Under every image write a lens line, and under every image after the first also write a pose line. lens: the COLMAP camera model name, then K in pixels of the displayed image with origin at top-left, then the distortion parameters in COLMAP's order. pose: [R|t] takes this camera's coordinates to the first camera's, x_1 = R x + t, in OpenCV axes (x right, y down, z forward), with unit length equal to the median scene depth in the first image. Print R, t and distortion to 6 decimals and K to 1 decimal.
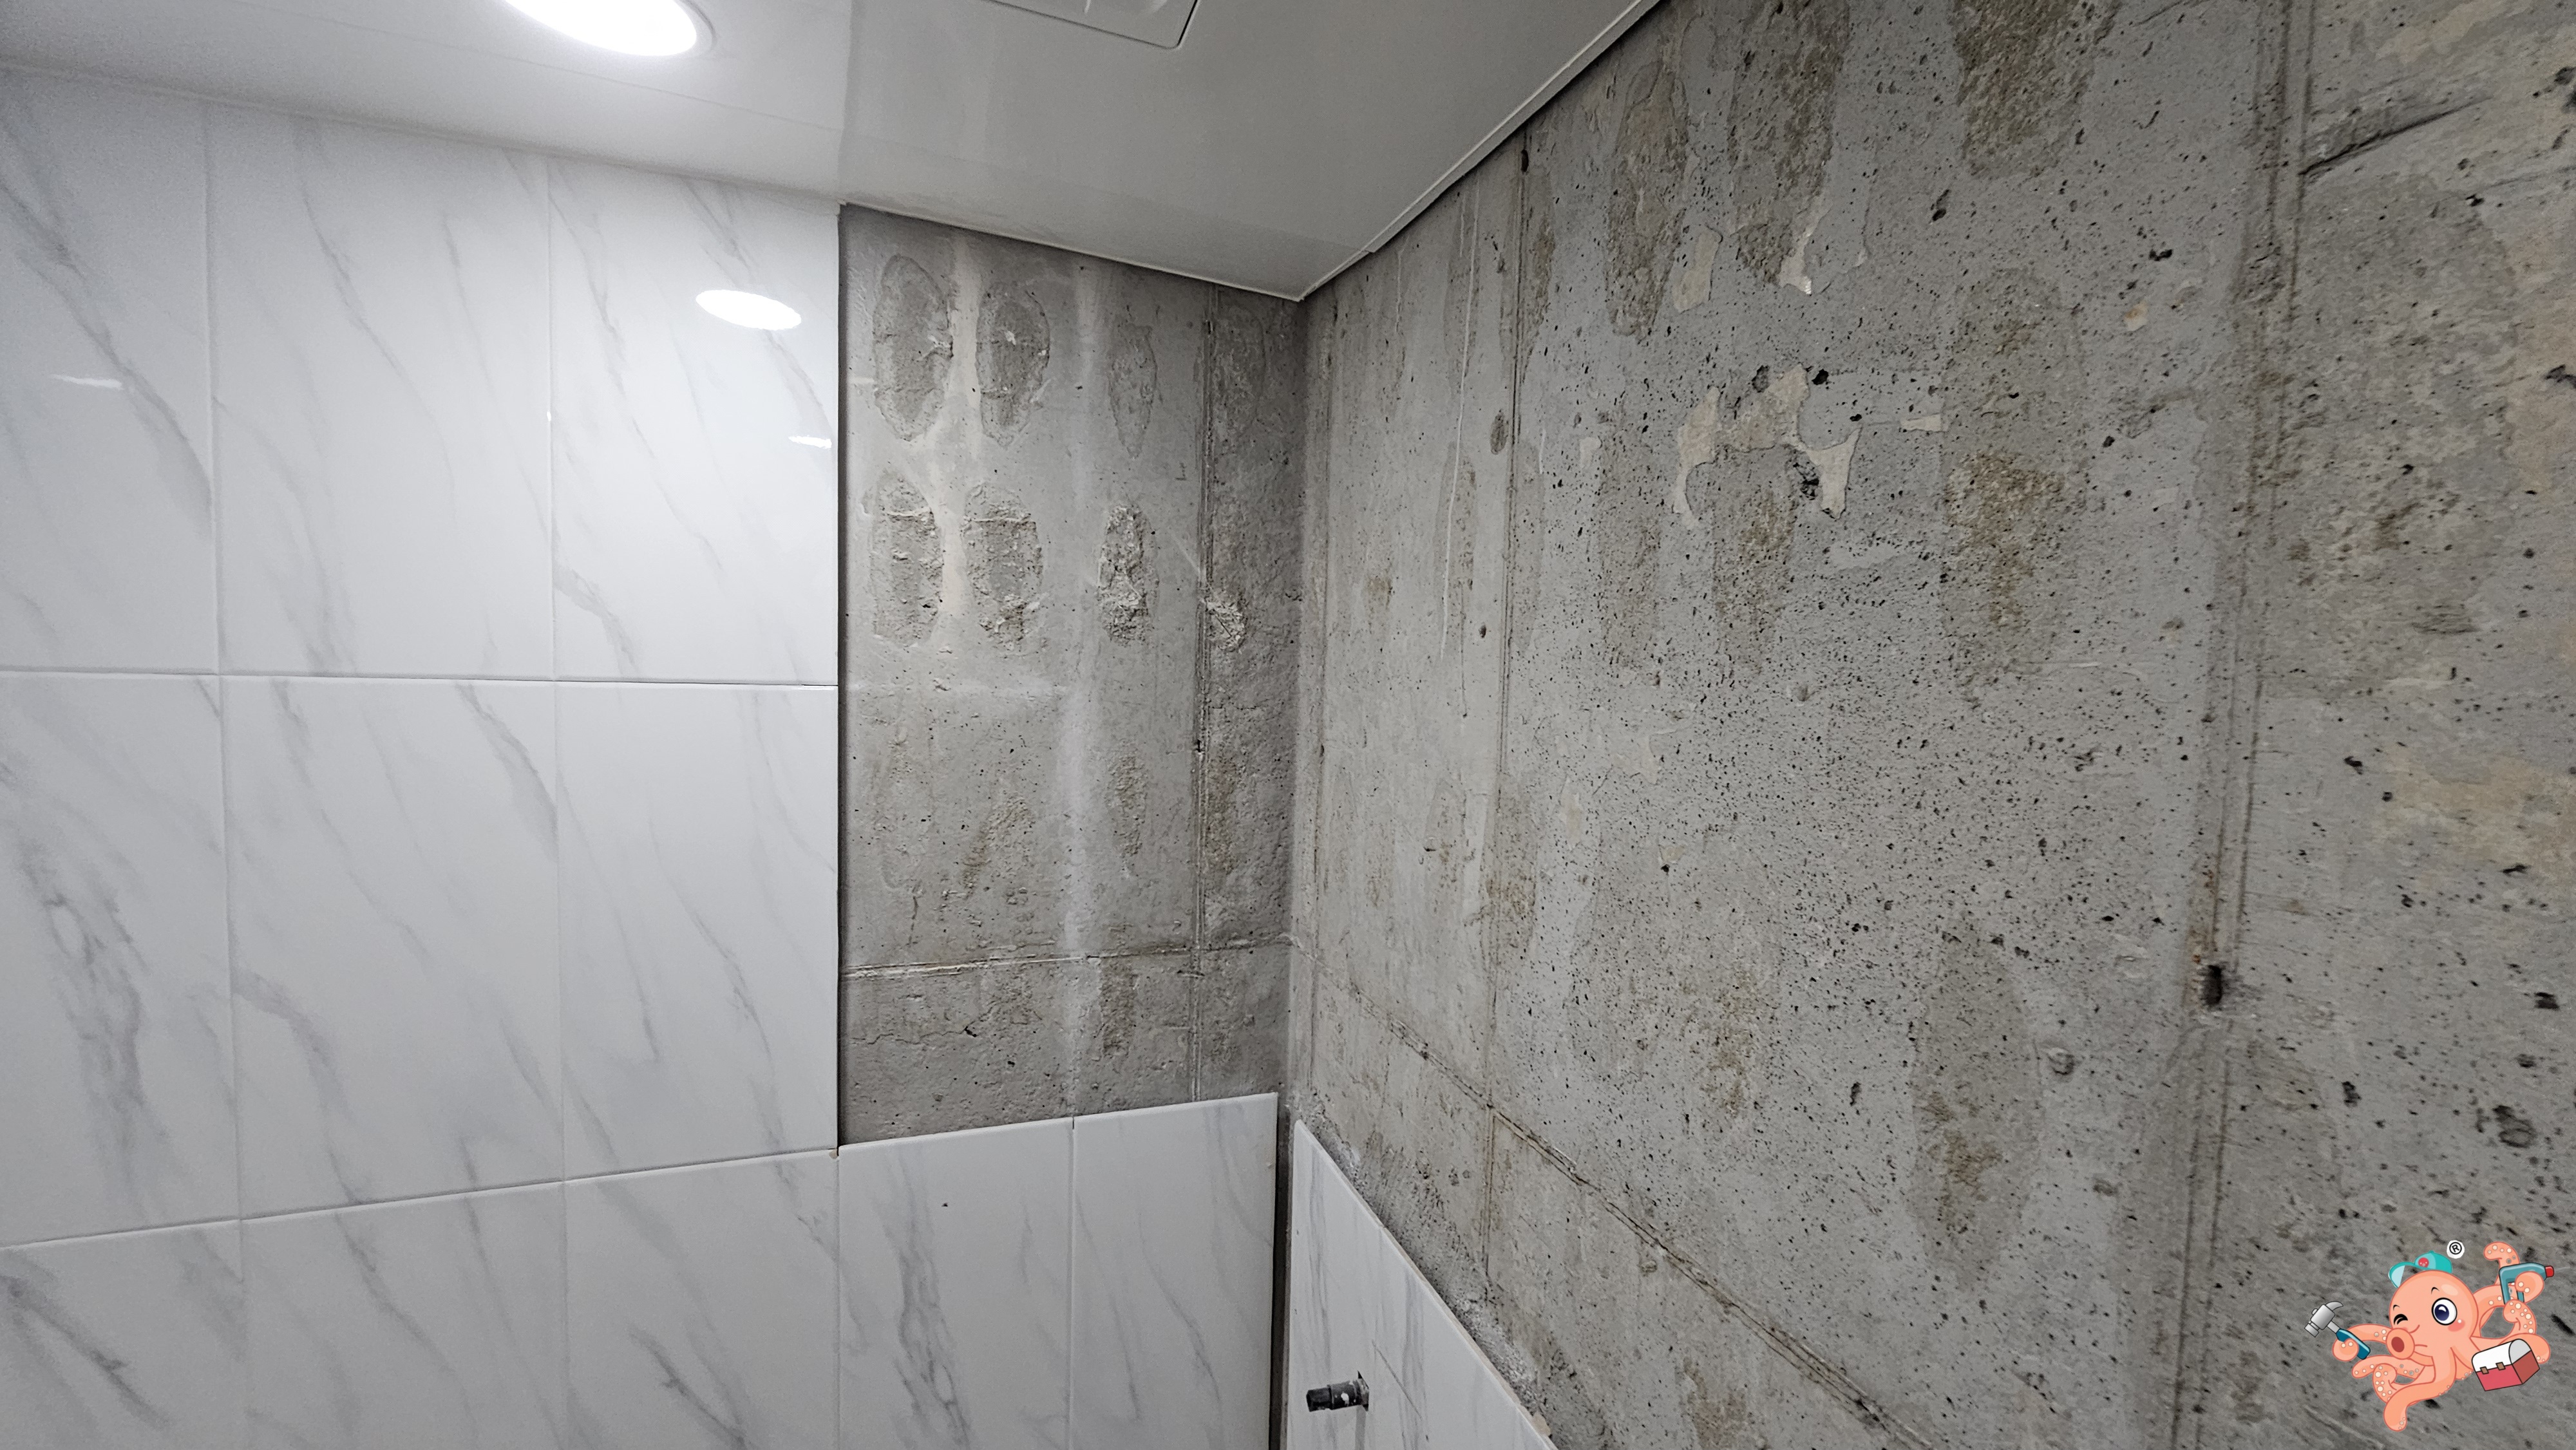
lens RADIAL K [[1045.3, 0, 1317.6], [0, 1045.3, 711.7], [0, 0, 1]] dist [-0.005314, -0.000162]
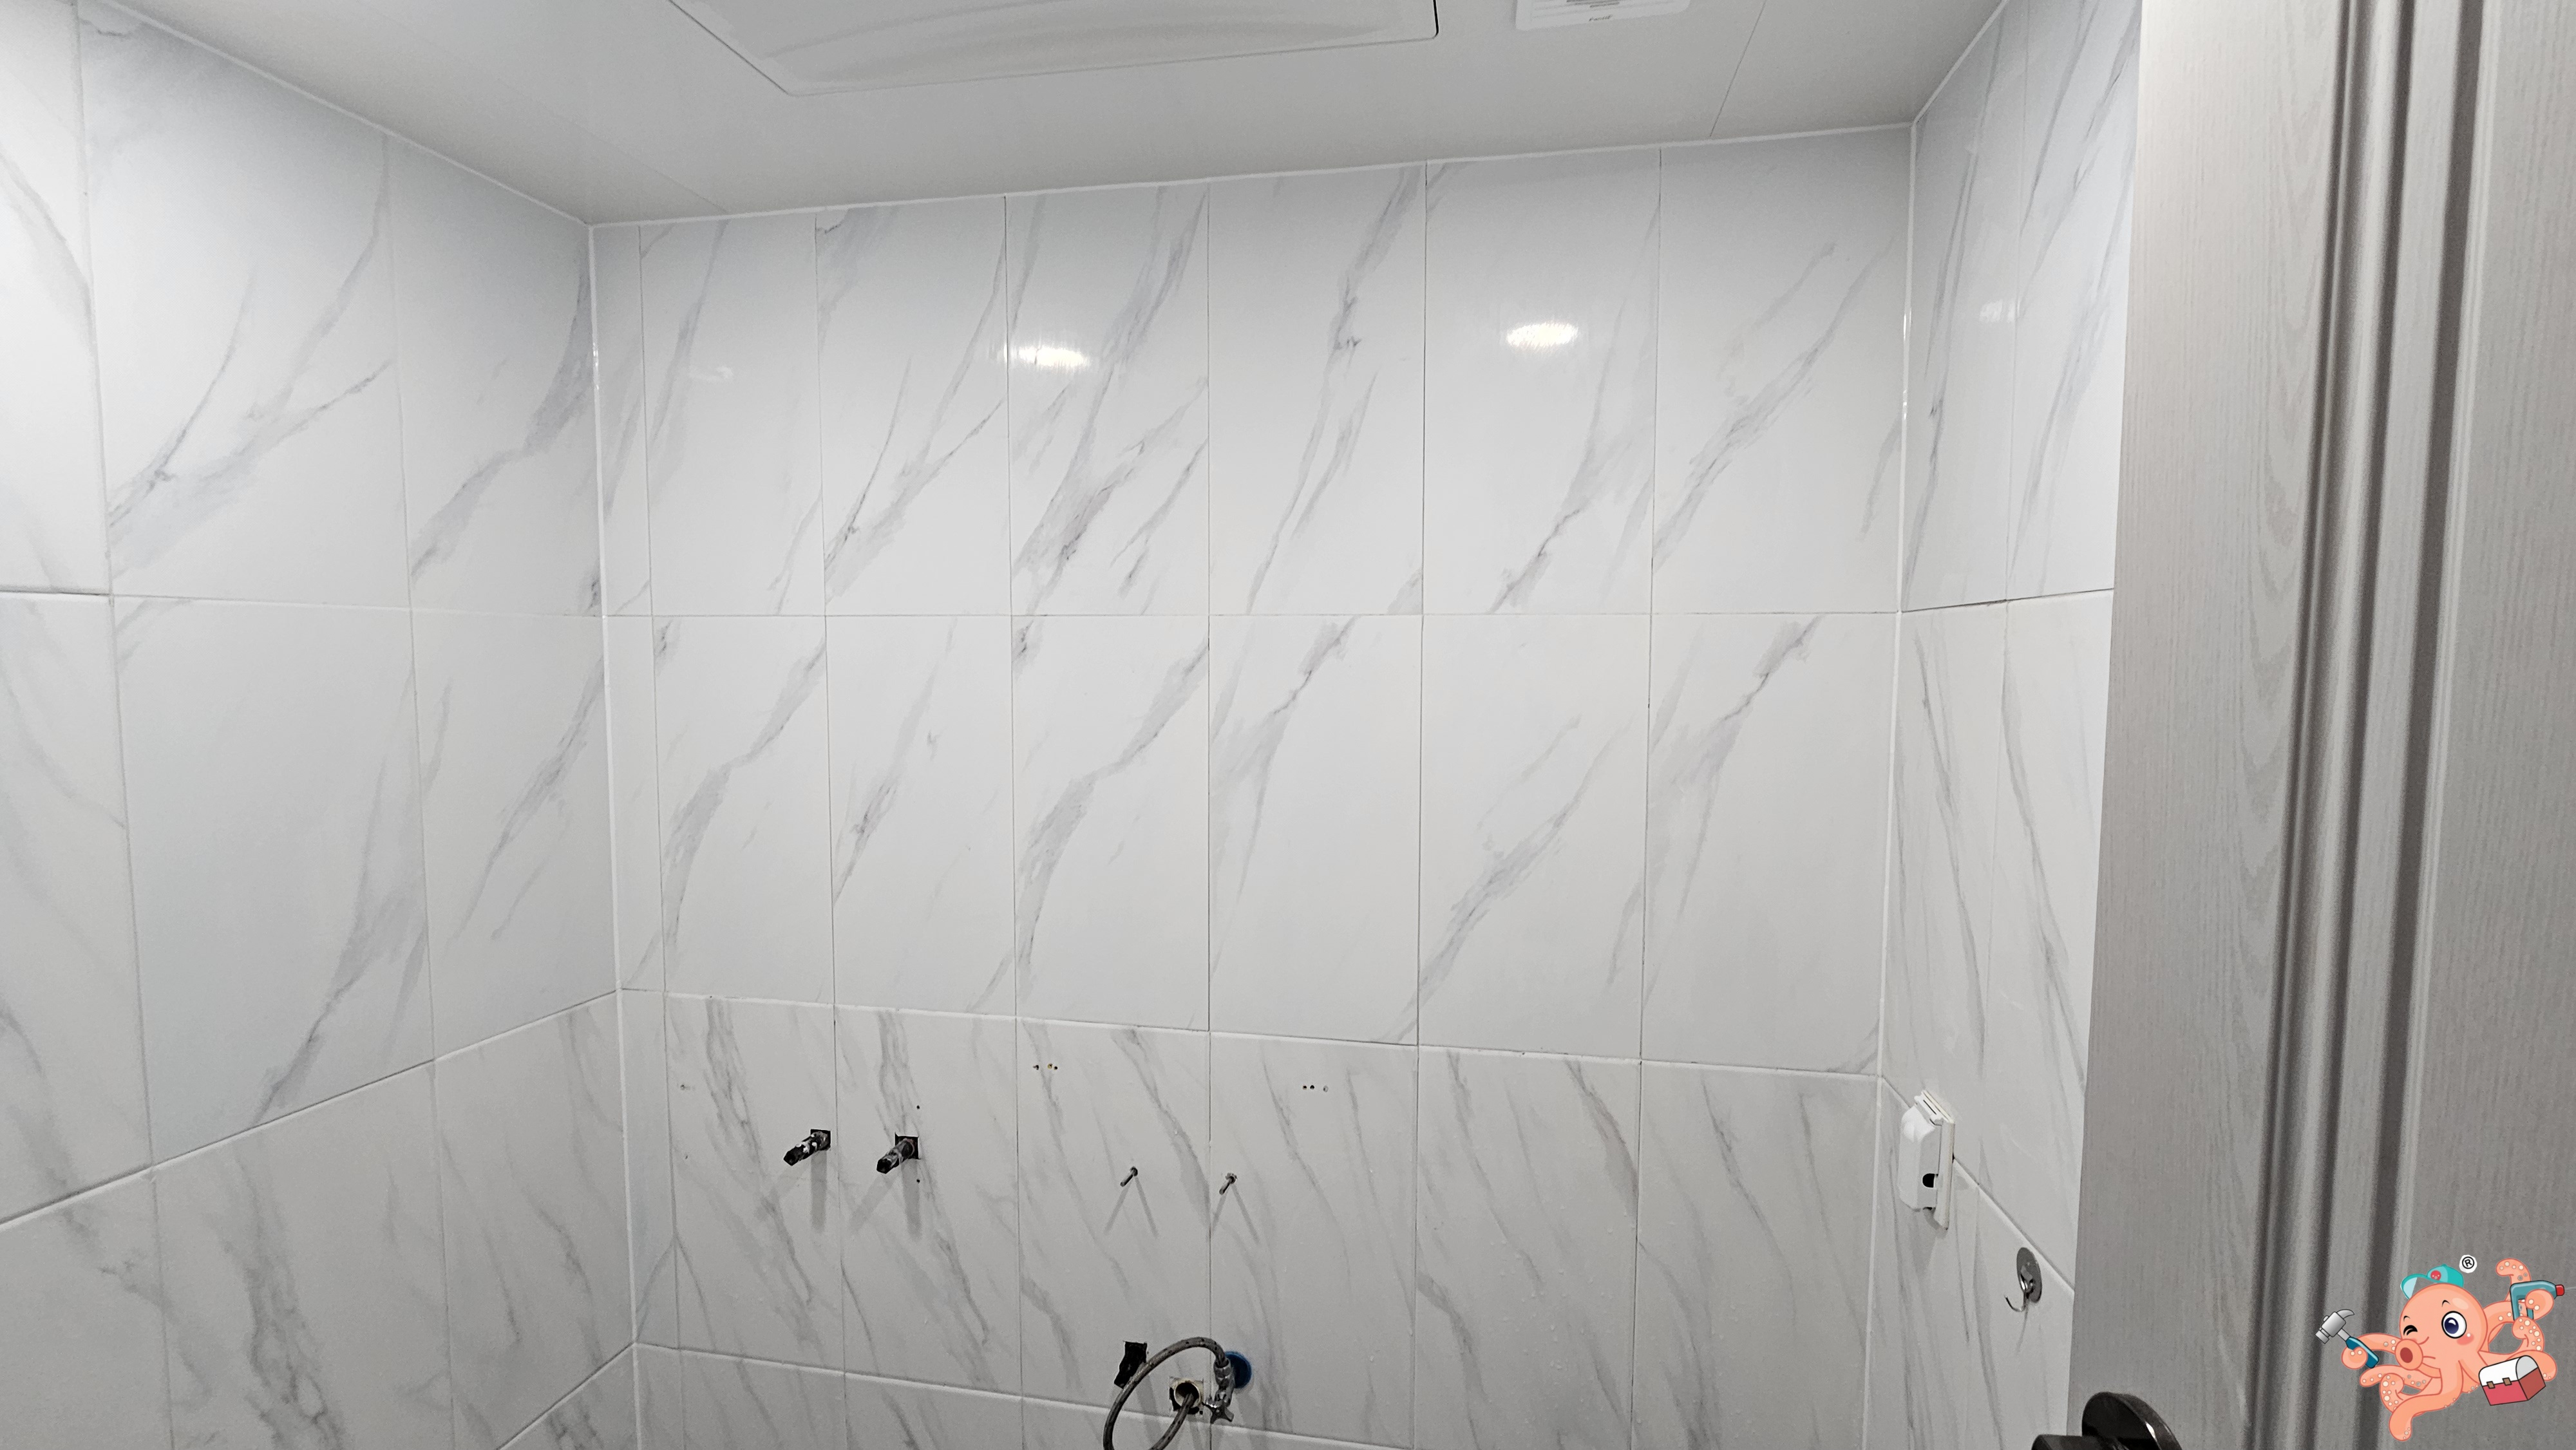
lens RADIAL K [[1045.3, 0, 1320.8], [0, 1045.3, 725.3], [0, 0, 1]] dist [-0.005314, -0.000162]
pose [[0.499823, -0.087653, 0.861681, -0.751479], [0.063114, 0.995907, 0.064697, 0.089881], [-0.863825, 0.022047, 0.503310, -0.228967]]
